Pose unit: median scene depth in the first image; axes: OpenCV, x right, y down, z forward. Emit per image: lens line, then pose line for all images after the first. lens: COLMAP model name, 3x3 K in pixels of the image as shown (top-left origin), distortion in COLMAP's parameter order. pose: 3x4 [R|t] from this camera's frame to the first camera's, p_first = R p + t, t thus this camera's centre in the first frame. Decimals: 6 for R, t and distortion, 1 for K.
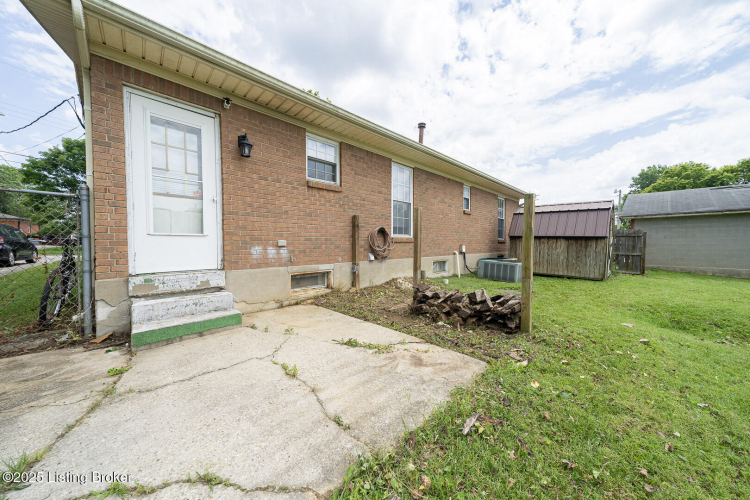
lens RADIAL K [[249.3, 0, 371.4], [0, 249.3, 249.2], [0, 0, 1]] dist [0.001149, -0.000232]
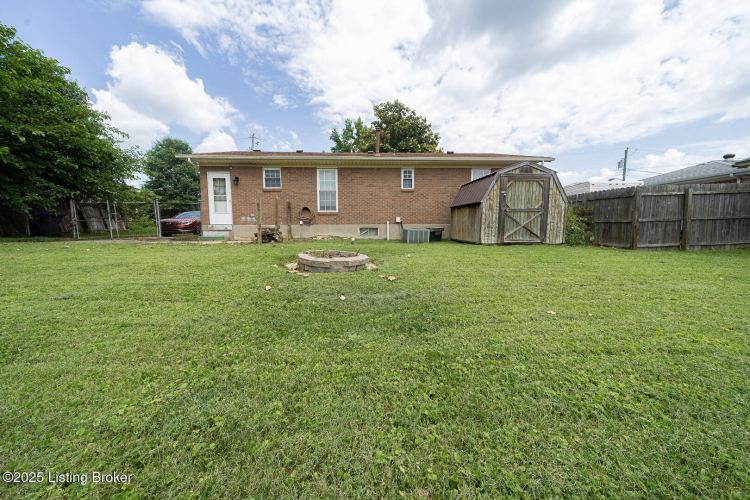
lens RADIAL K [[249.3, 0, 371.4], [0, 249.3, 249.2], [0, 0, 1]] dist [0.001149, -0.000232]
pose [[0.764135, 0.041449, -0.643723, 1.699701], [-0.012699, 0.998707, 0.049232, 0.137139], [0.644931, -0.029445, 0.763674, -0.127432]]
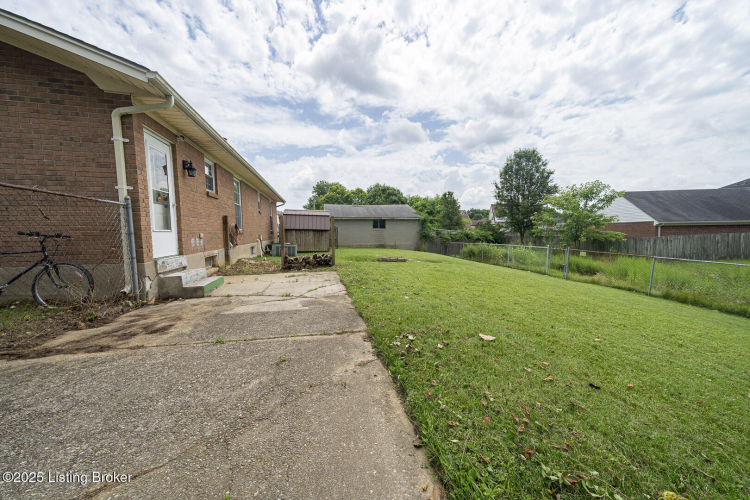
lens RADIAL K [[249.3, 0, 371.4], [0, 249.3, 249.2], [0, 0, 1]] dist [0.001149, -0.000232]
pose [[0.507241, -0.062069, 0.859566, -0.847383], [0.023778, 0.998031, 0.058036, -0.004520], [-0.861476, -0.009000, 0.507718, -0.437762]]
